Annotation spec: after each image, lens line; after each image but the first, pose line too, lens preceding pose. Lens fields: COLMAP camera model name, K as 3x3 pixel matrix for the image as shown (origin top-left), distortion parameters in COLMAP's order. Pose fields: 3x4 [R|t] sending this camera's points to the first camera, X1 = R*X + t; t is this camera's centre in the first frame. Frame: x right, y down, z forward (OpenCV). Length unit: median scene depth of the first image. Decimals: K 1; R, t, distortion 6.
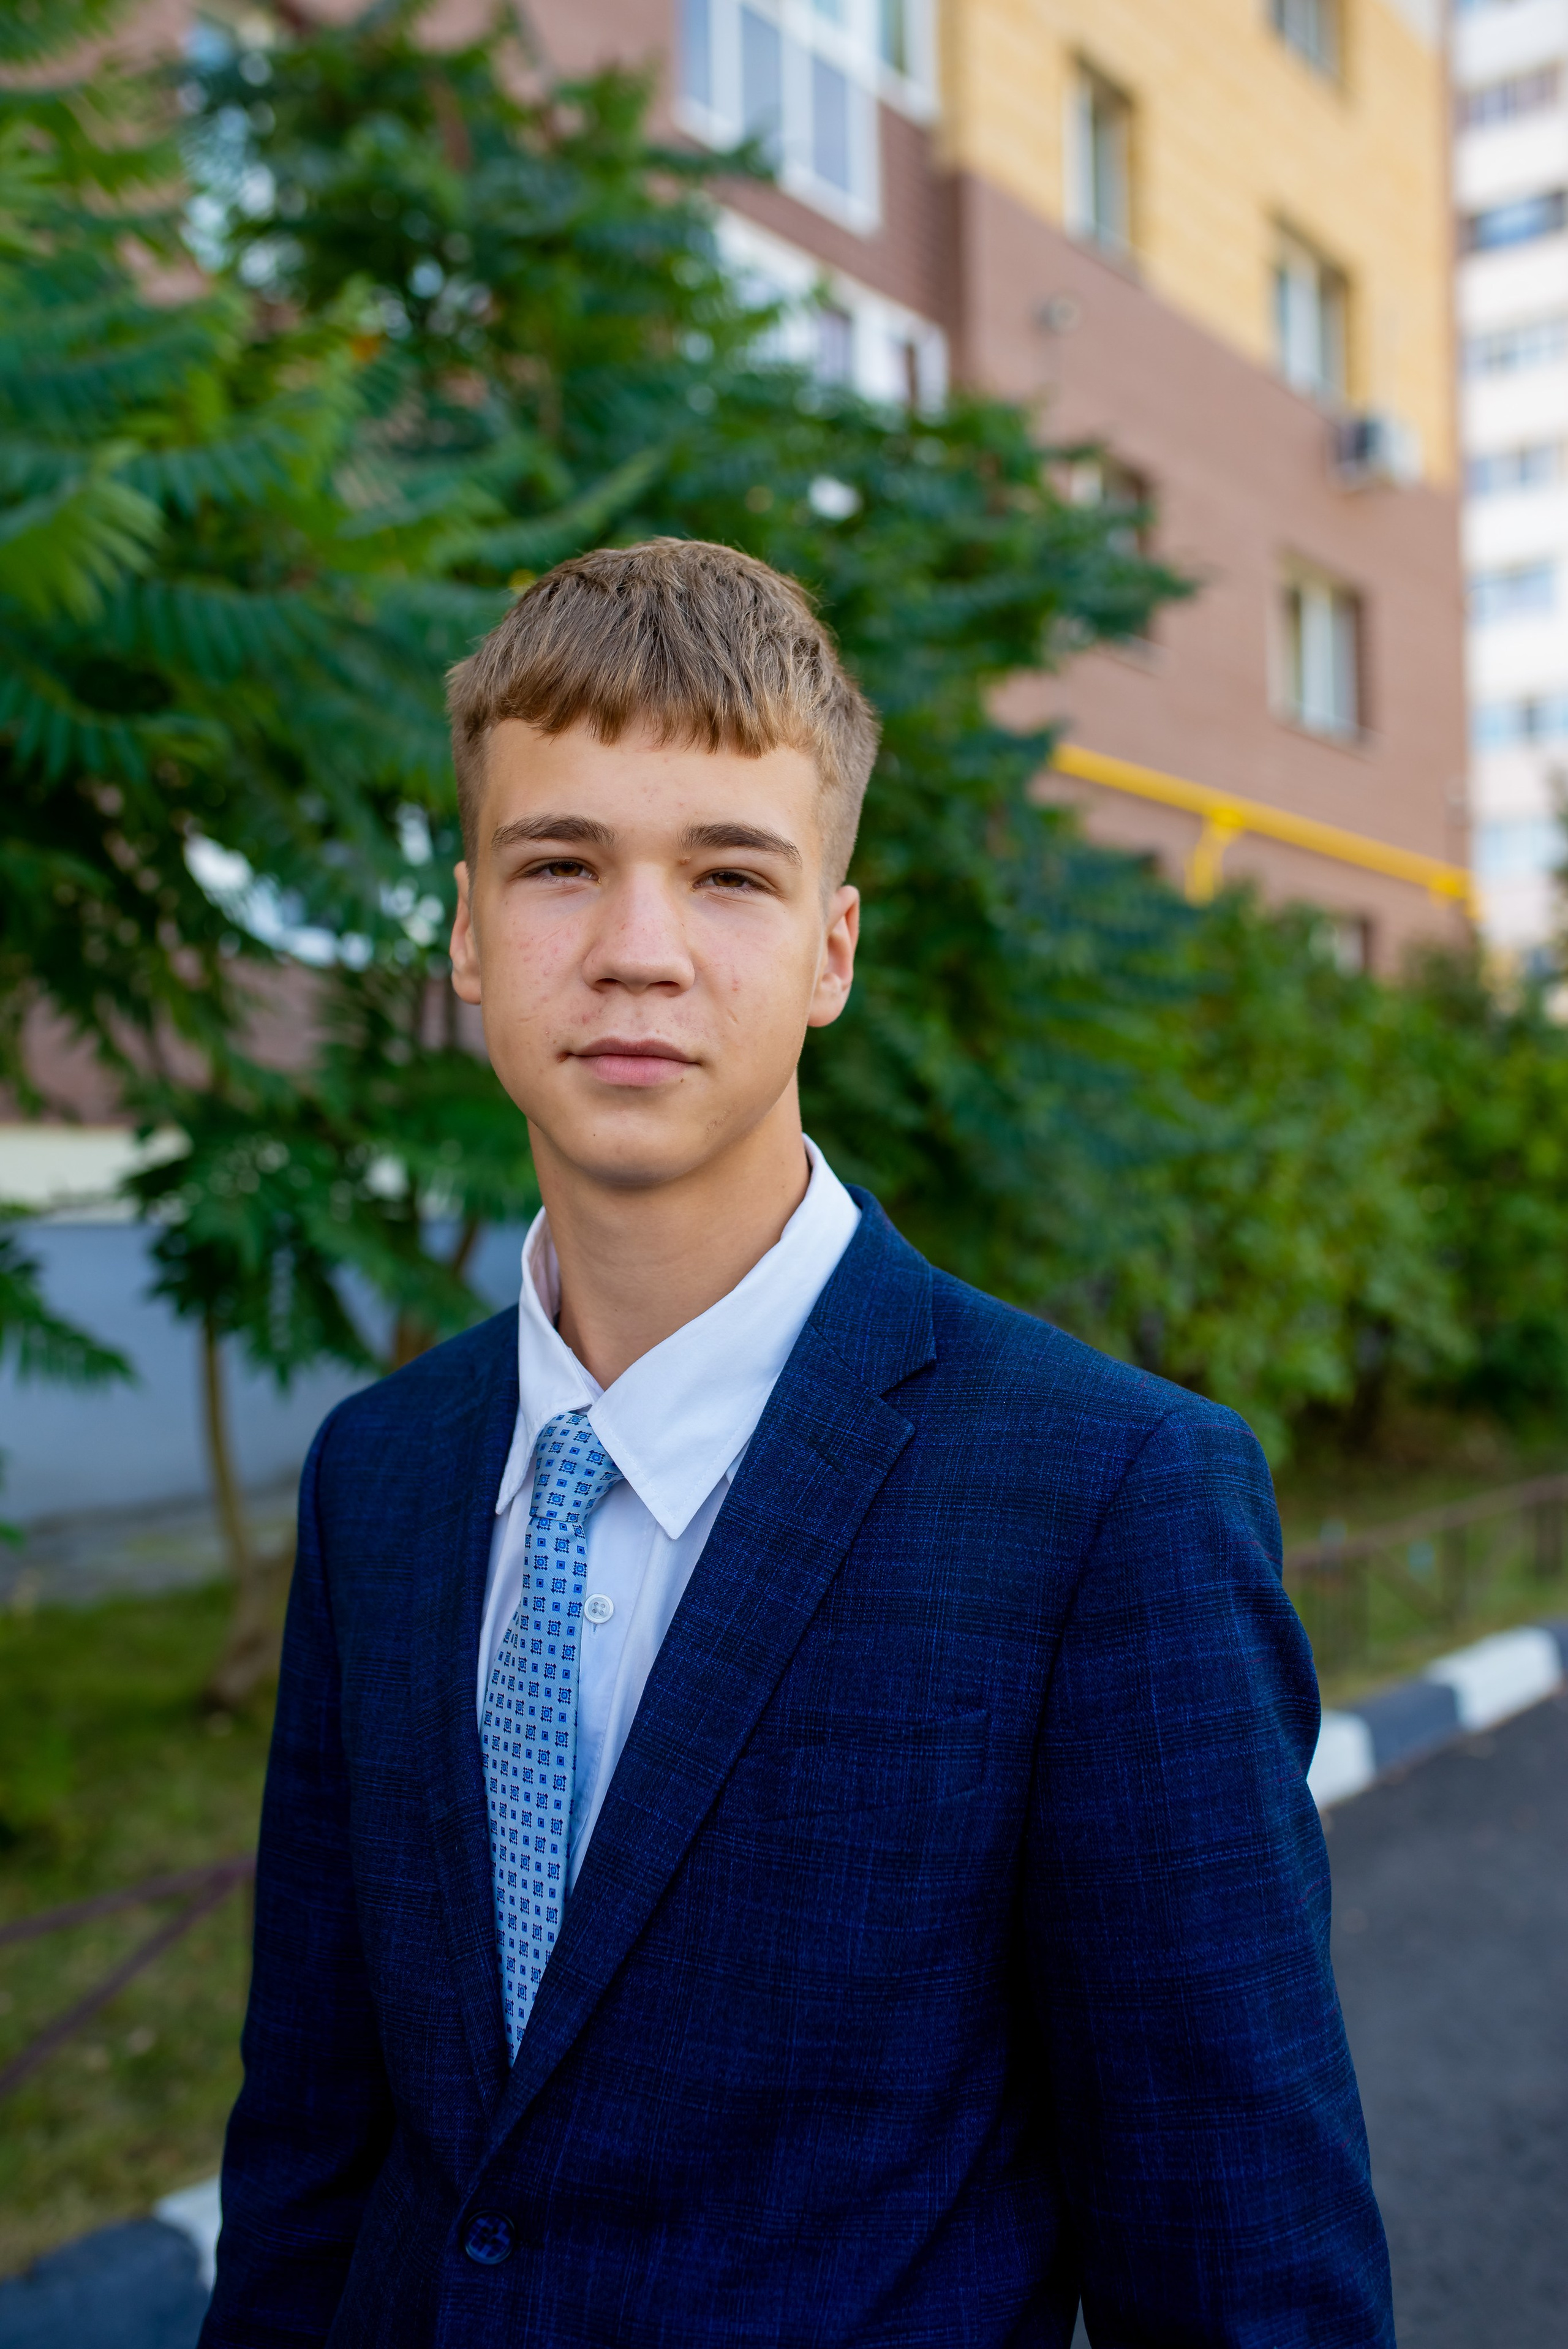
lens RADIAL K [[2432.4, 0, 784.0], [0, 2432.4, 1174.5], [0, 0, 1]] dist [-0.016952, -0.009641]
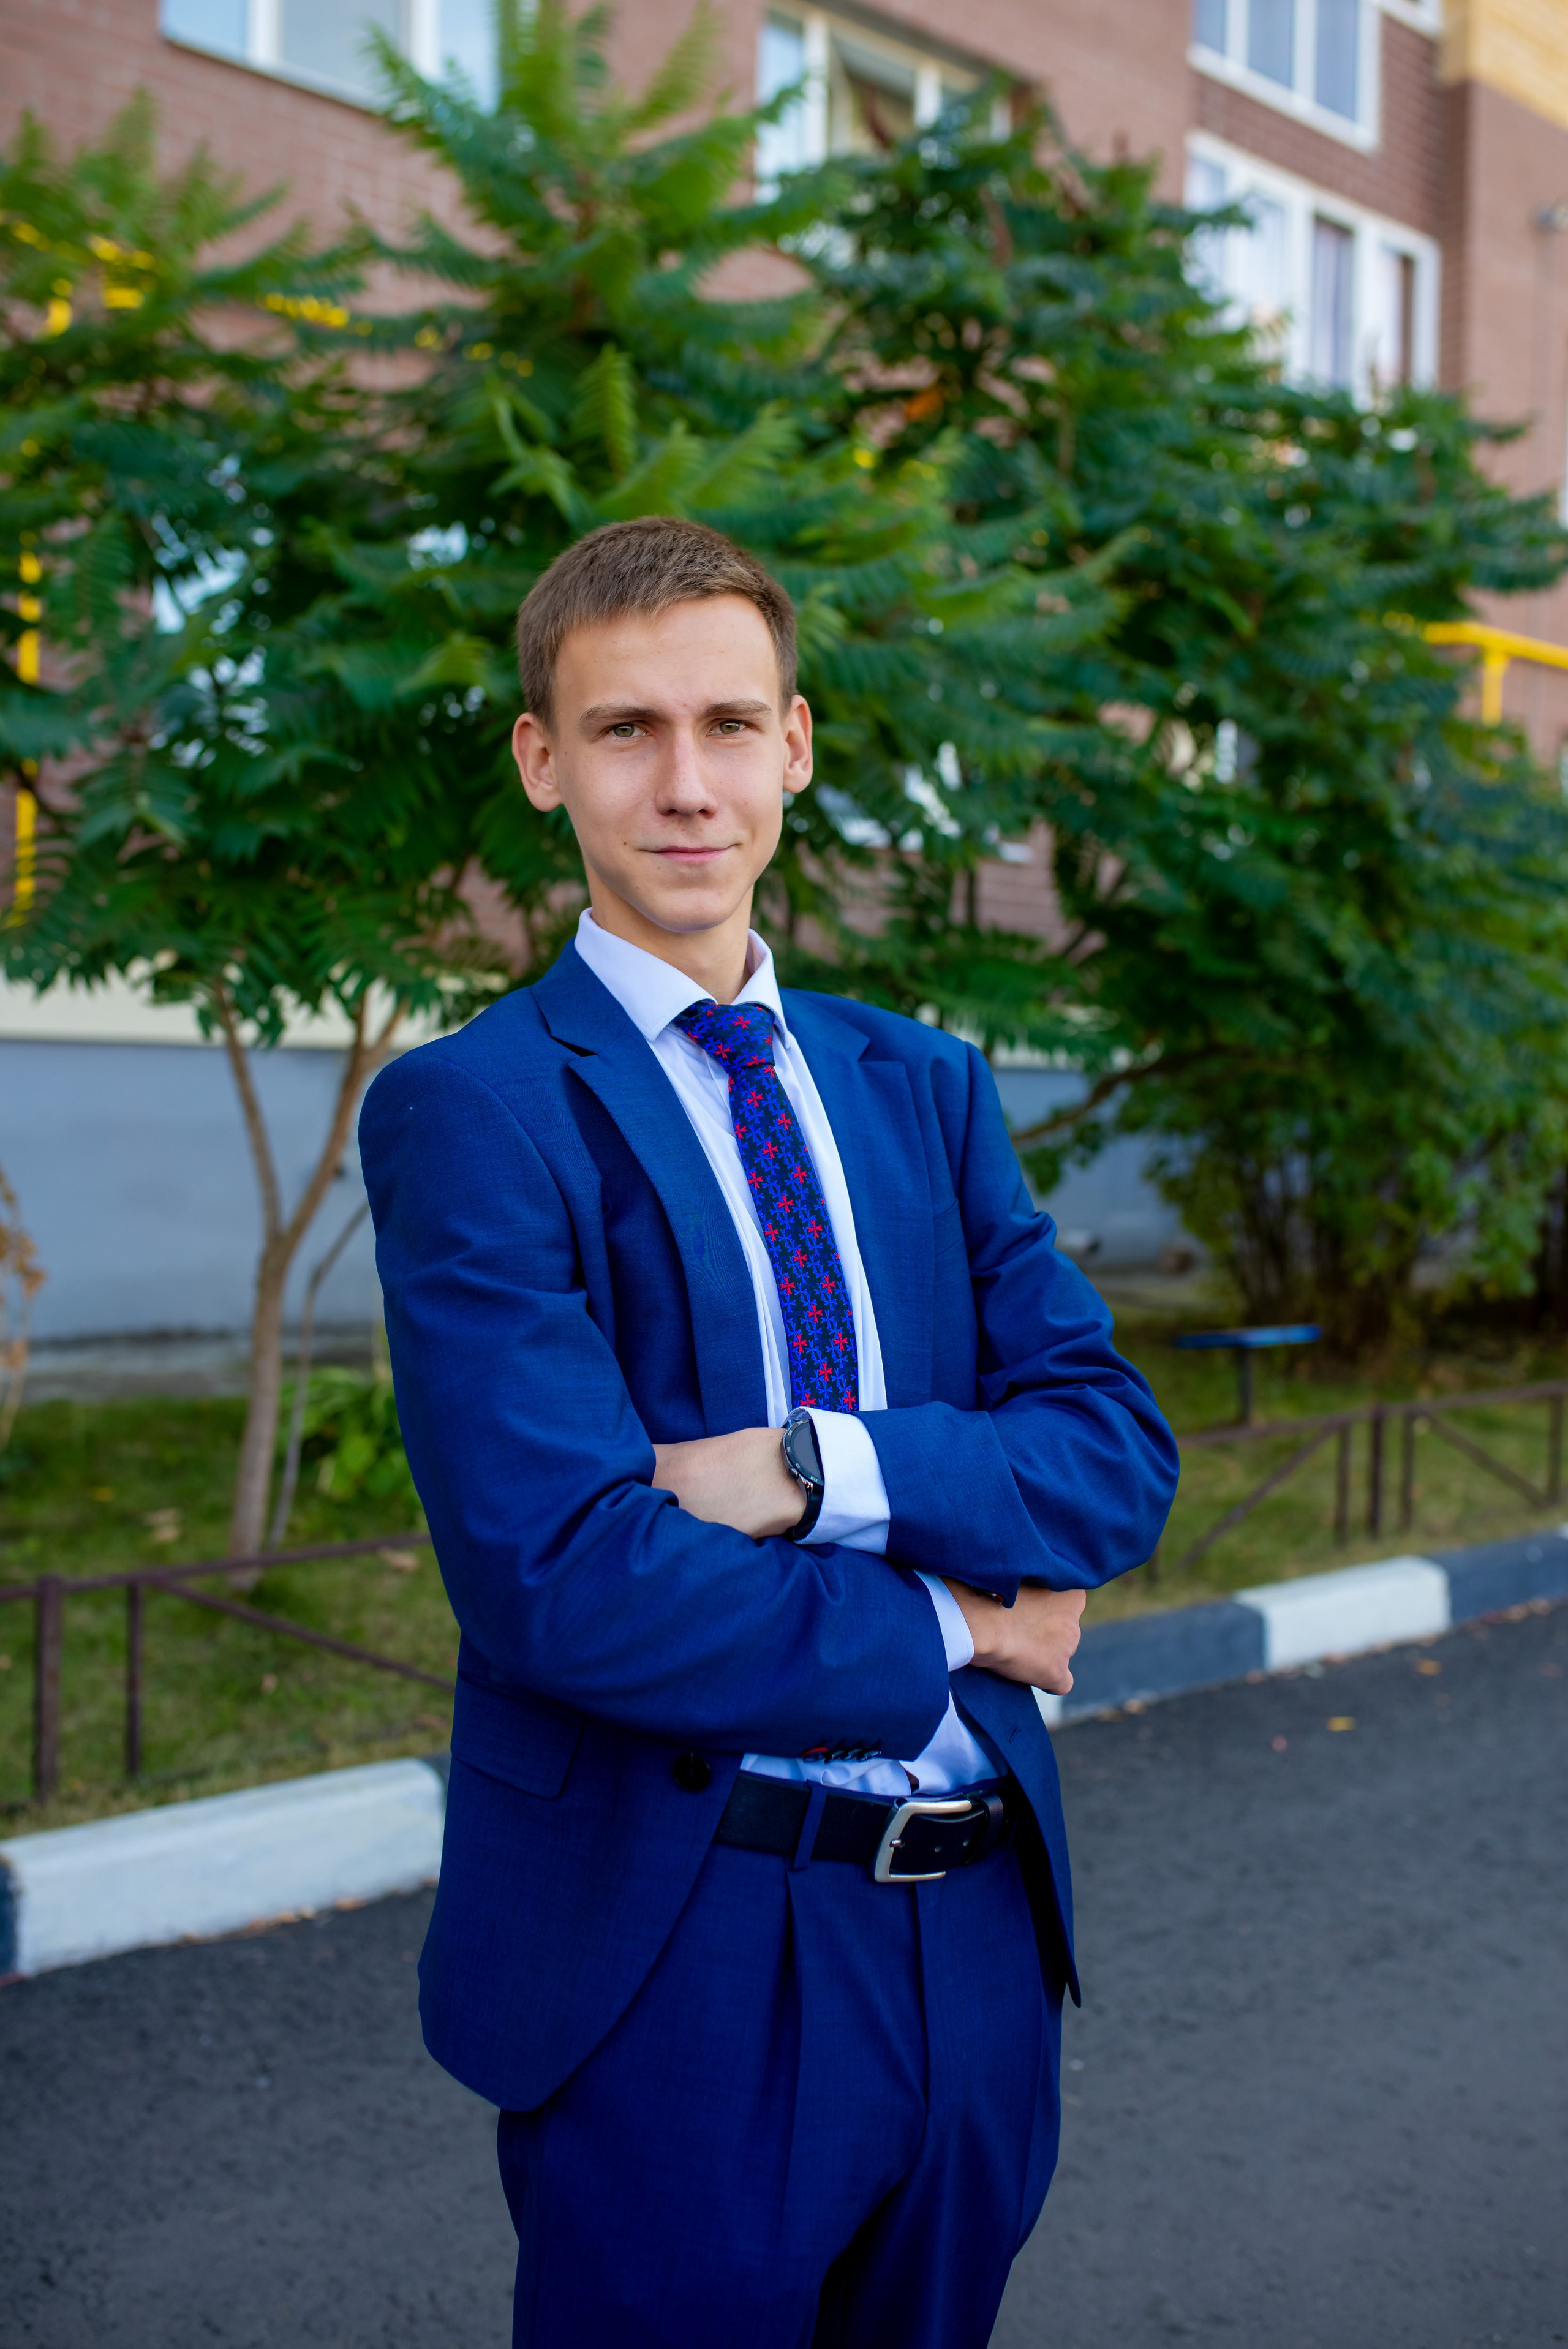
lens RADIAL K [[2432.4, 0, 784.0], [0, 2432.4, 1174.5], [0, 0, 1]] dist [-0.016952, -0.009641]
pose [[0.979896, 0.042724, -0.194879, 0.025426], [-0.031752, 0.997748, 0.059083, 0.009379], [0.196965, -0.051707, 0.979046, -0.315406]]
